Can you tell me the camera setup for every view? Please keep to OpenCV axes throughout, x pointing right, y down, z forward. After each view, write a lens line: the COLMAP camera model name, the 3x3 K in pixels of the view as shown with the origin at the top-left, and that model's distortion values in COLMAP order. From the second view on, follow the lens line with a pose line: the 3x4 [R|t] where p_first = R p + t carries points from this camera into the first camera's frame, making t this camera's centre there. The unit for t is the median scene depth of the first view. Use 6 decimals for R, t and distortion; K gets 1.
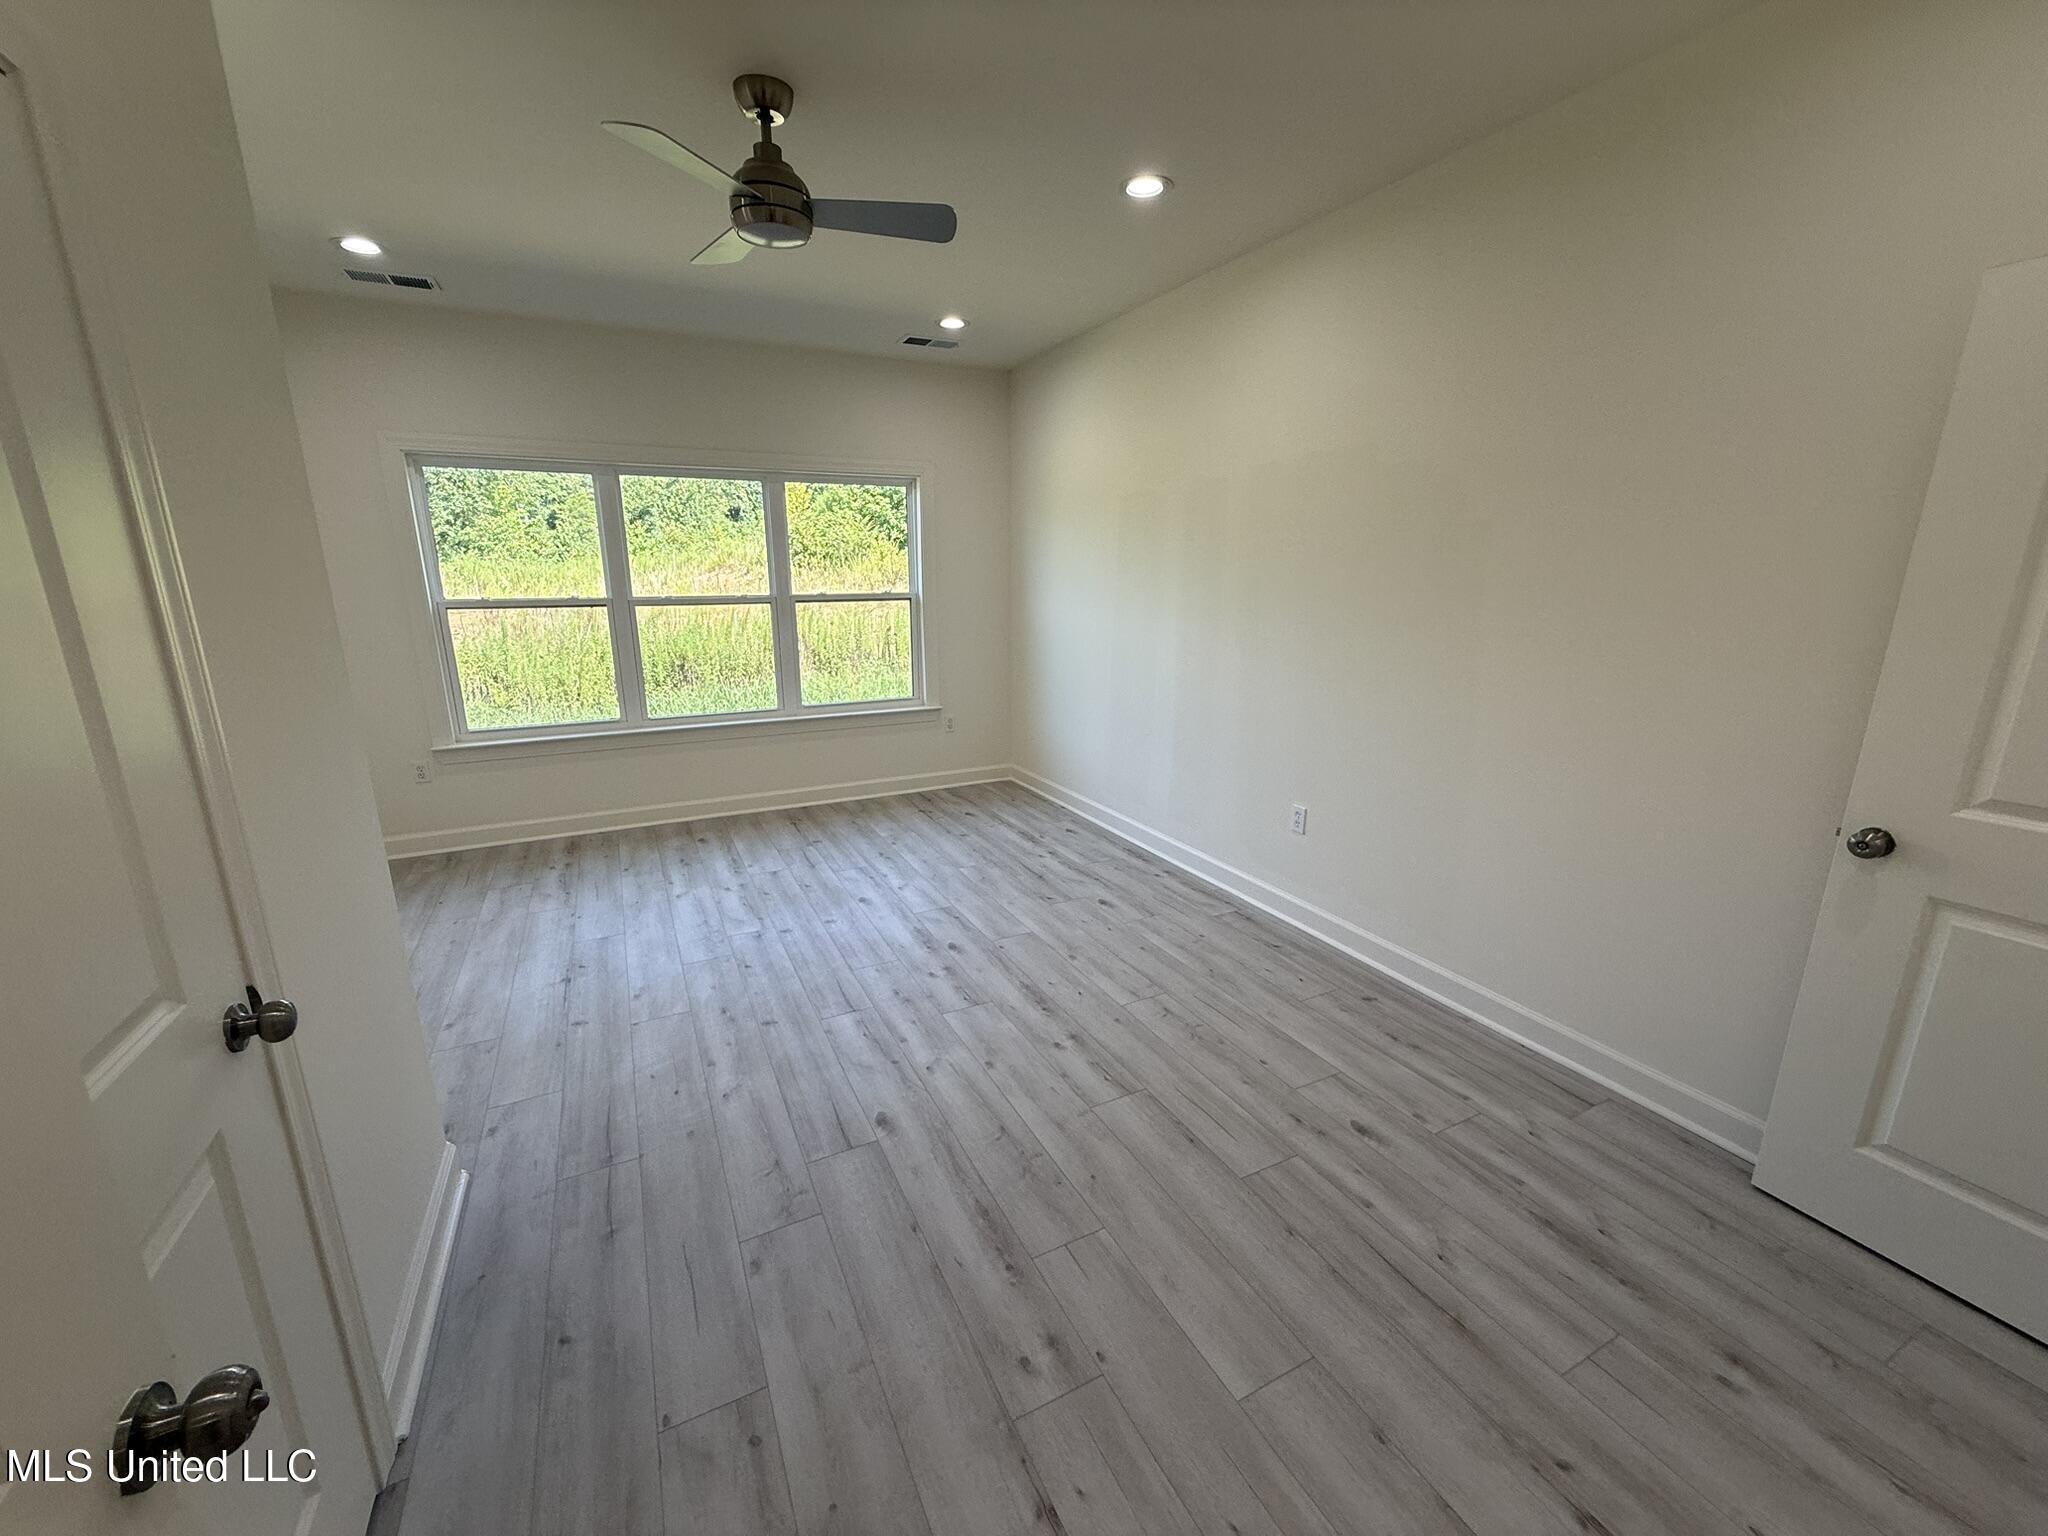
lens RADIAL K [[815.7, 0, 1022.9], [0, 815.7, 774.2], [0, 0, 1]] dist [0.001119, -0.000725]
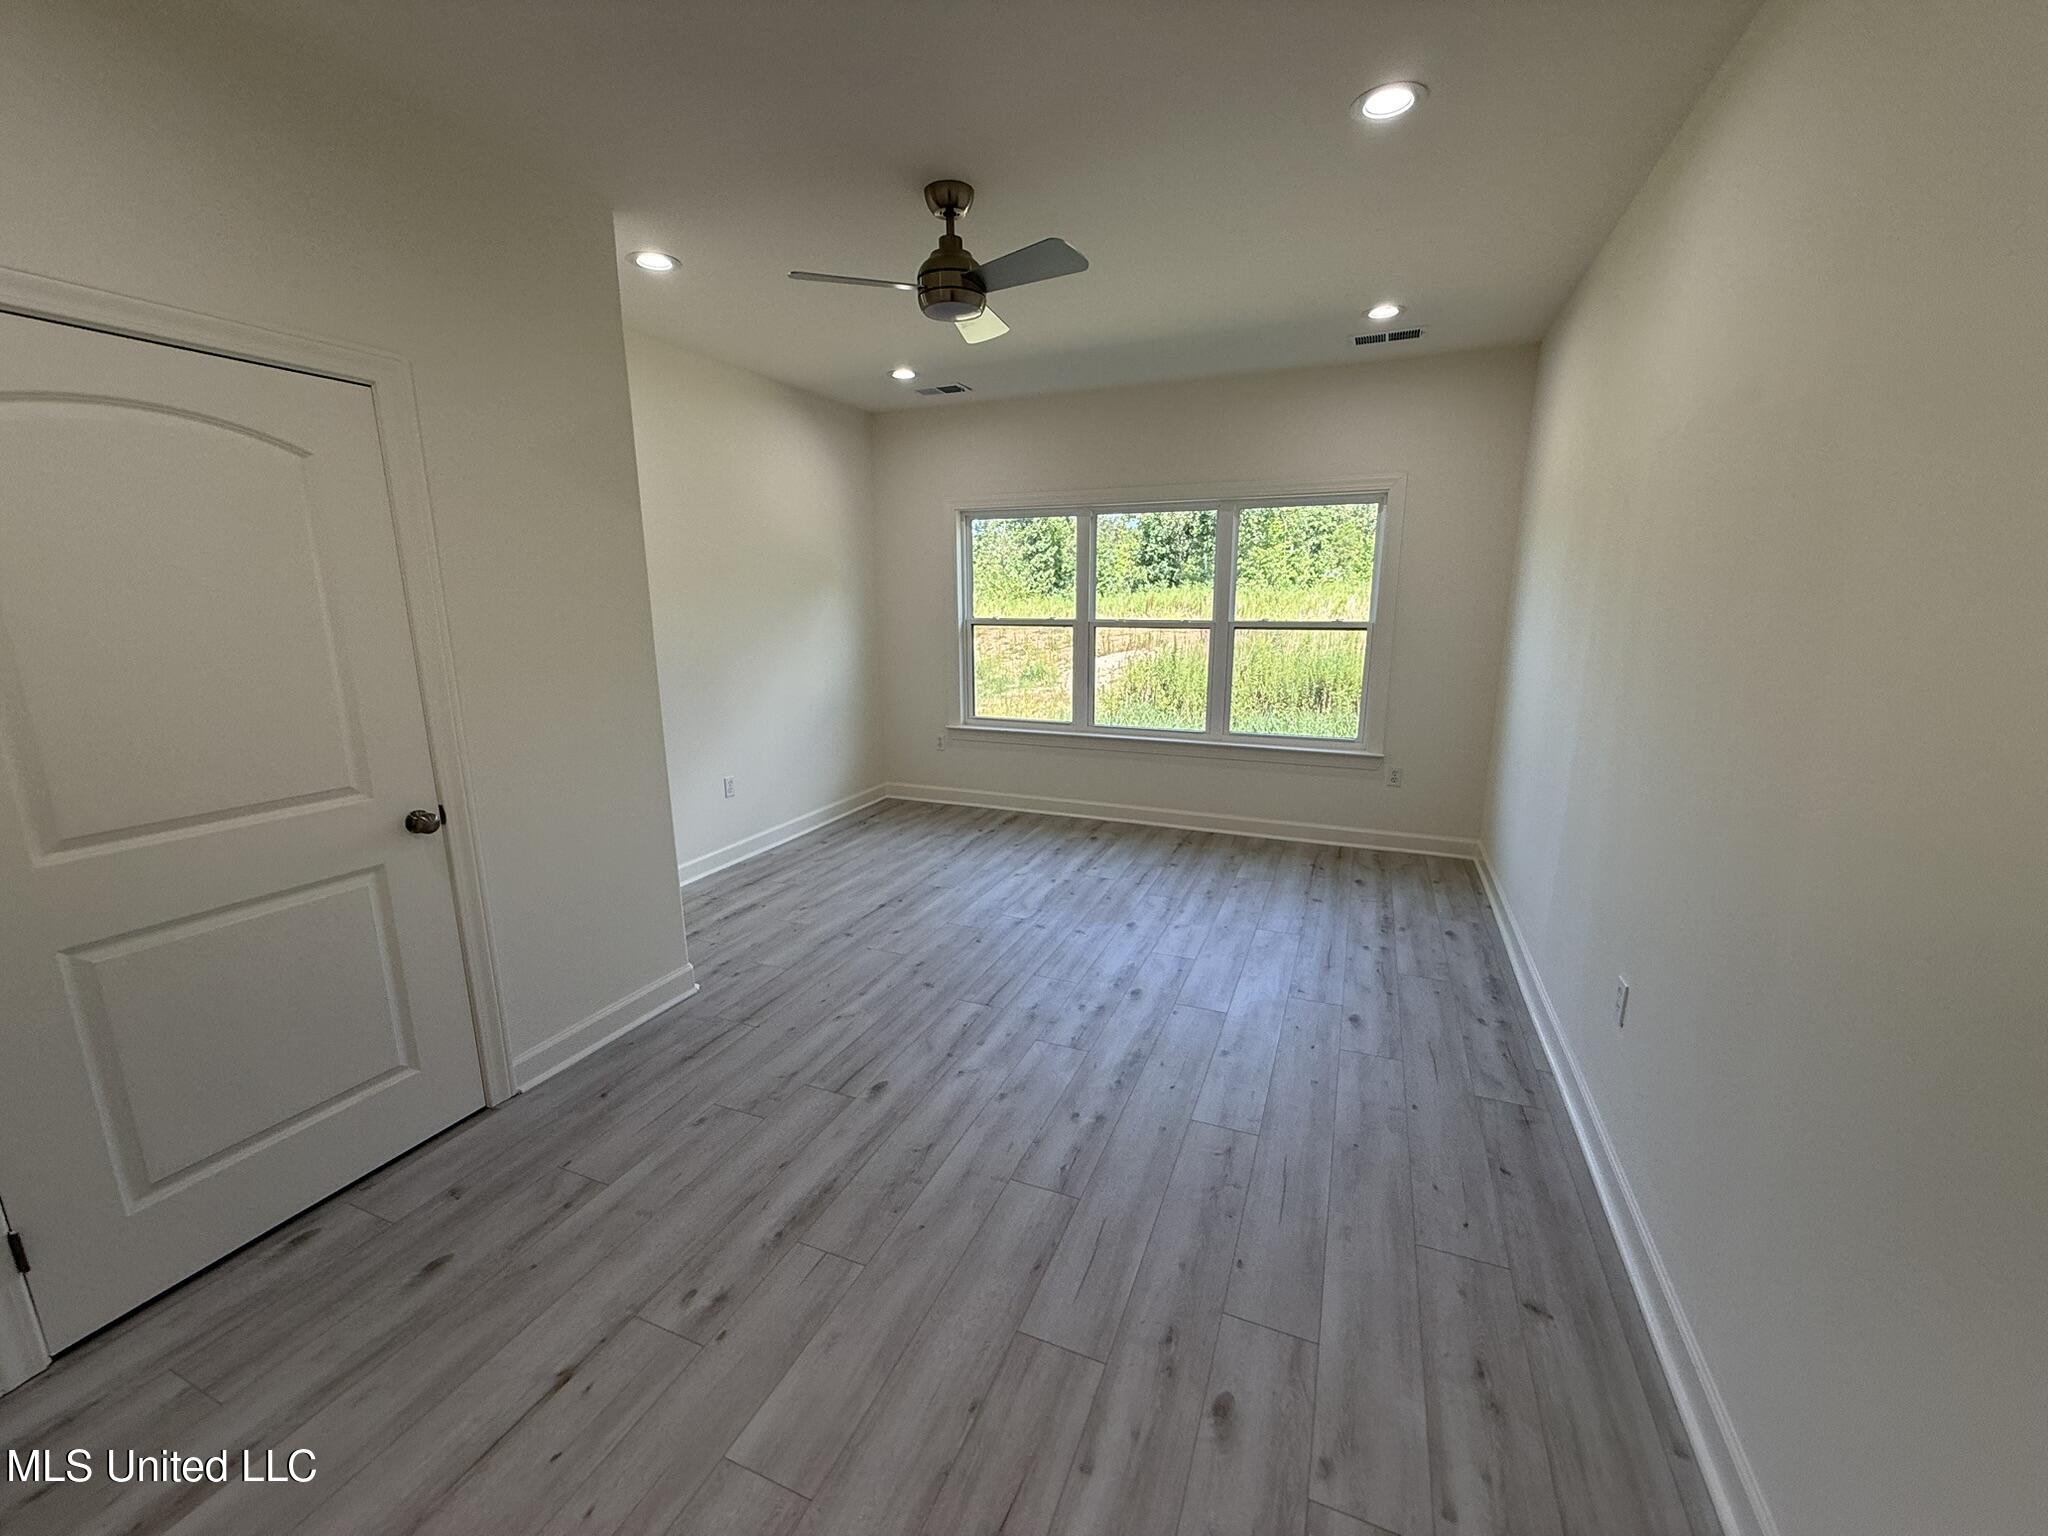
lens RADIAL K [[815.7, 0, 1018.0], [0, 815.7, 775.1], [0, 0, 1]] dist [0.001119, -0.000725]
pose [[0.649680, 0.166684, -0.741709, 0.427564], [-0.187508, 0.980657, 0.056140, -0.056465], [0.736720, 0.102604, 0.668368, 0.210855]]
